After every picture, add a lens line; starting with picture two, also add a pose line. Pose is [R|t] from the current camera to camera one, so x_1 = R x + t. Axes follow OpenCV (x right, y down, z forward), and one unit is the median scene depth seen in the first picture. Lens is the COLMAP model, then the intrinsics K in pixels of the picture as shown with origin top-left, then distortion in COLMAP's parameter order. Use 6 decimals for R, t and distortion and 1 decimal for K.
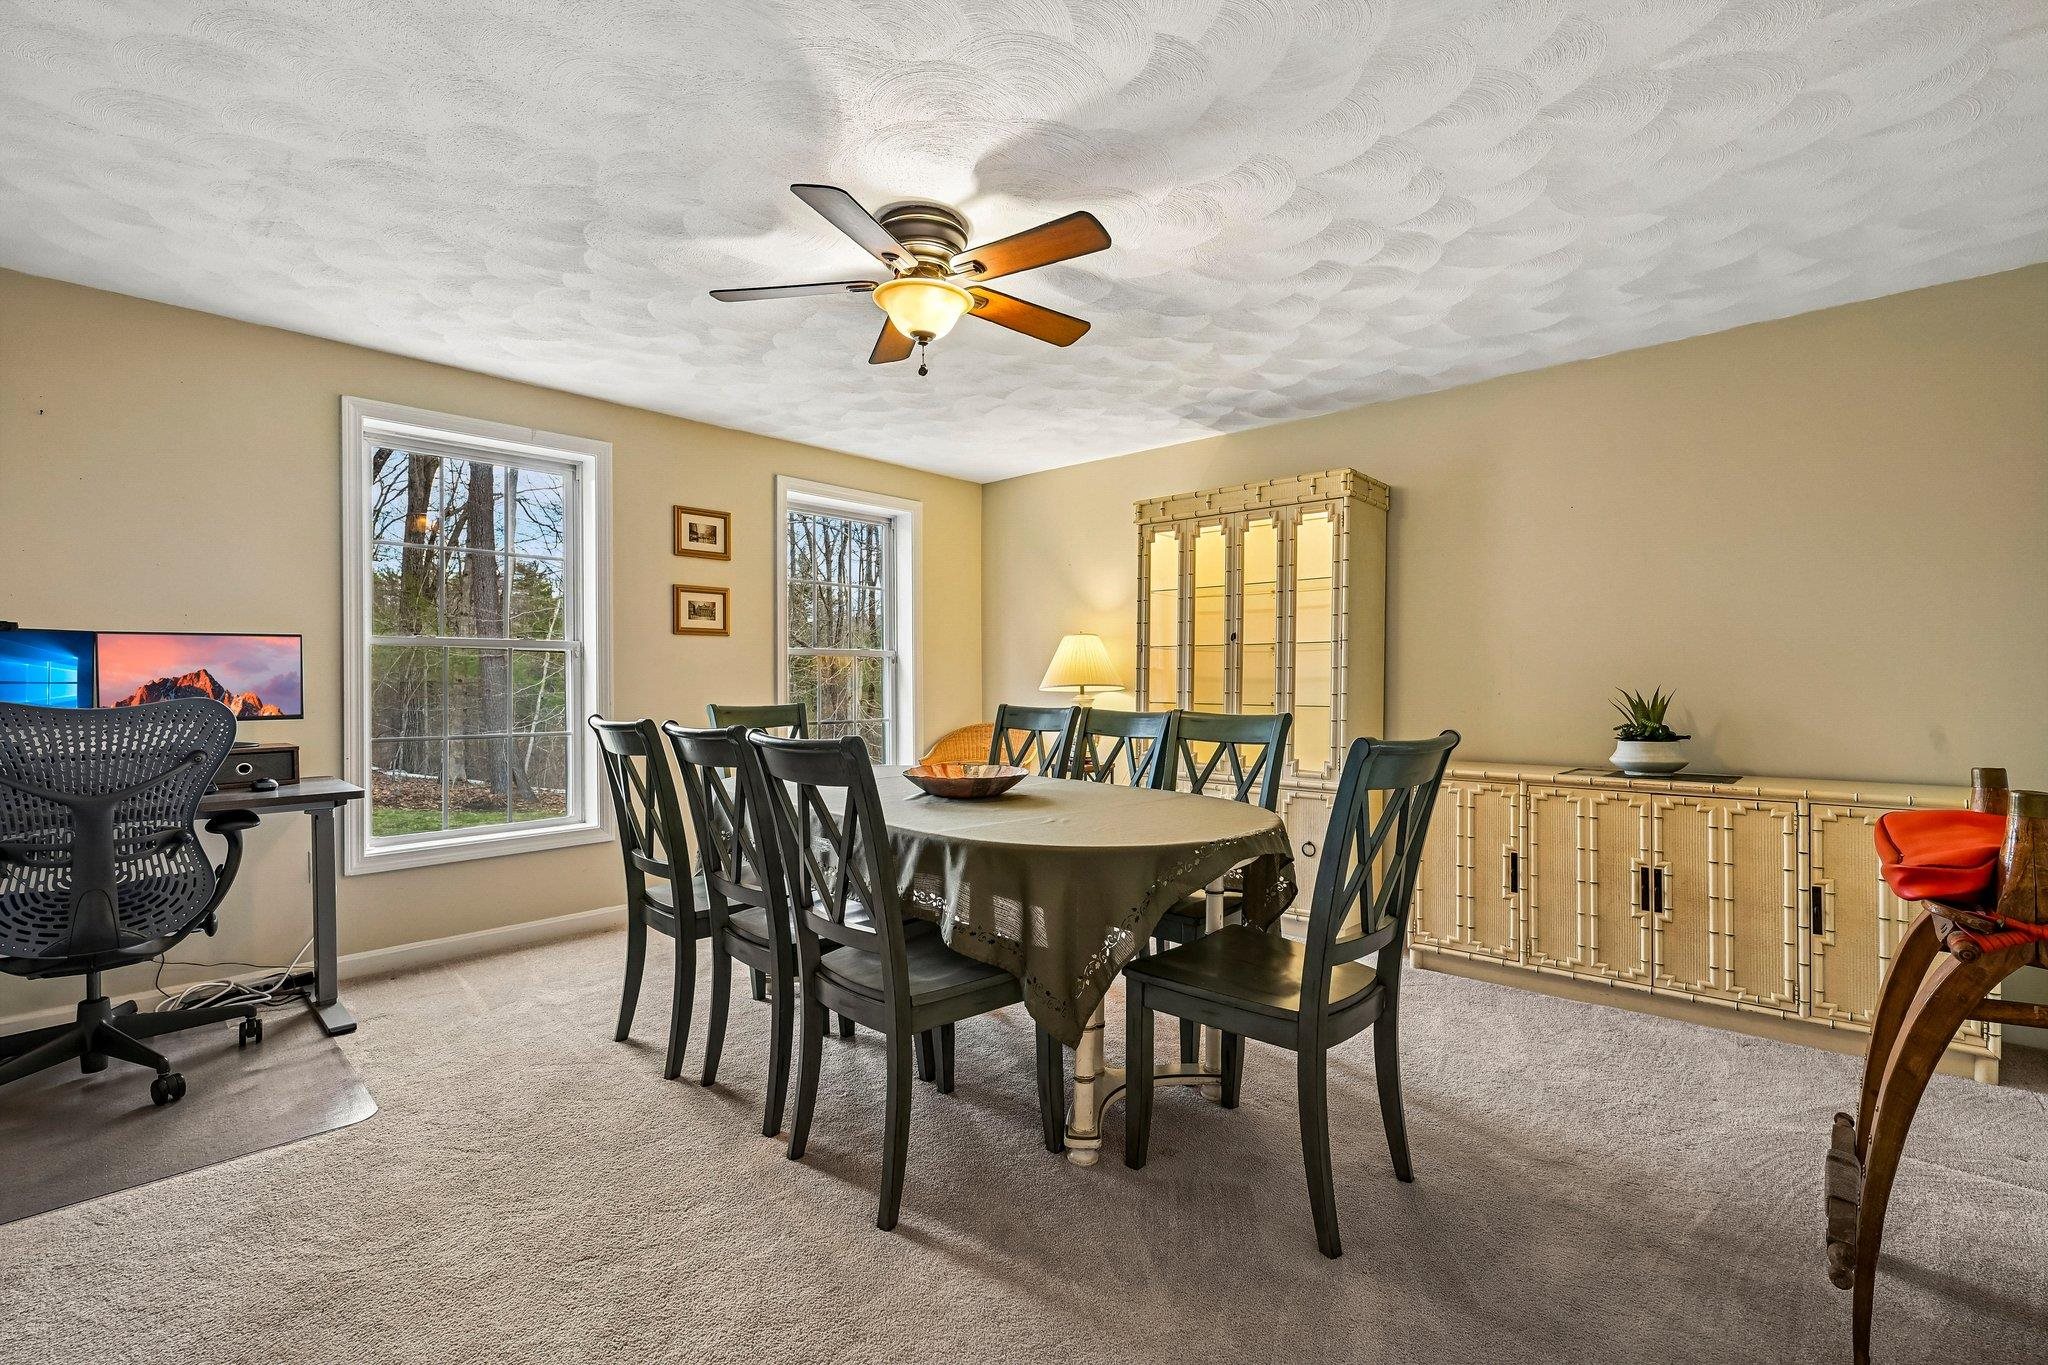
lens RADIAL K [[923.3, 0, 1024.0], [0, 923.3, 682.5], [0, 0, 1]] dist [0.000705, -0.000389]
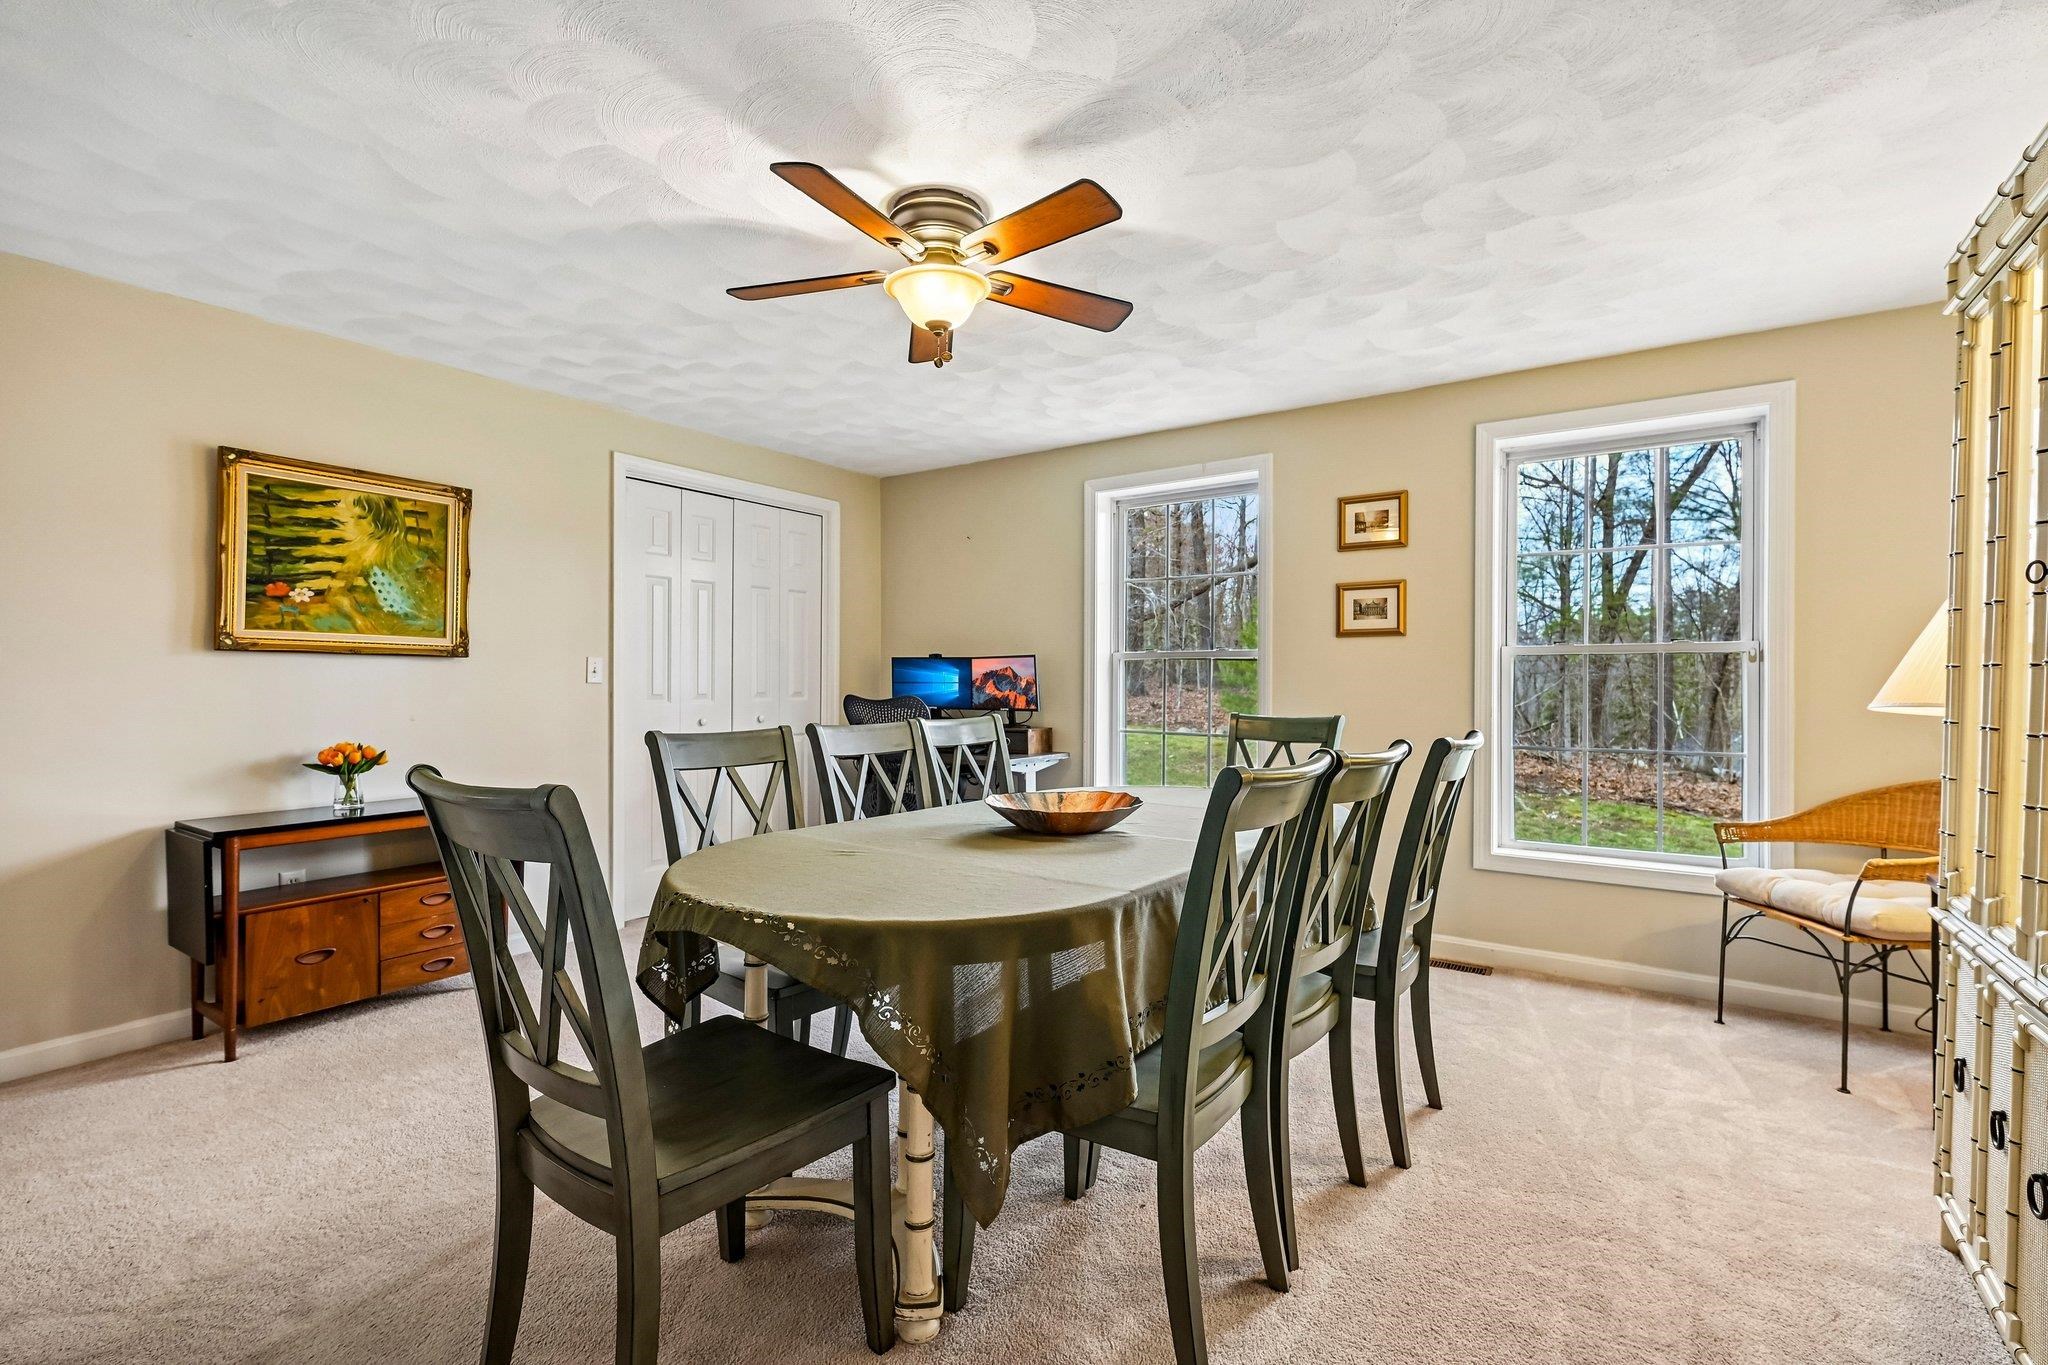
lens RADIAL K [[923.3, 0, 1024.0], [0, 923.3, 682.5], [0, 0, 1]] dist [0.000705, -0.000389]
pose [[0.138859, -0.001469, -0.990311, 0.494027], [-0.011026, 0.999935, -0.003029, -0.000940], [0.990251, 0.011339, 0.138834, 0.560720]]
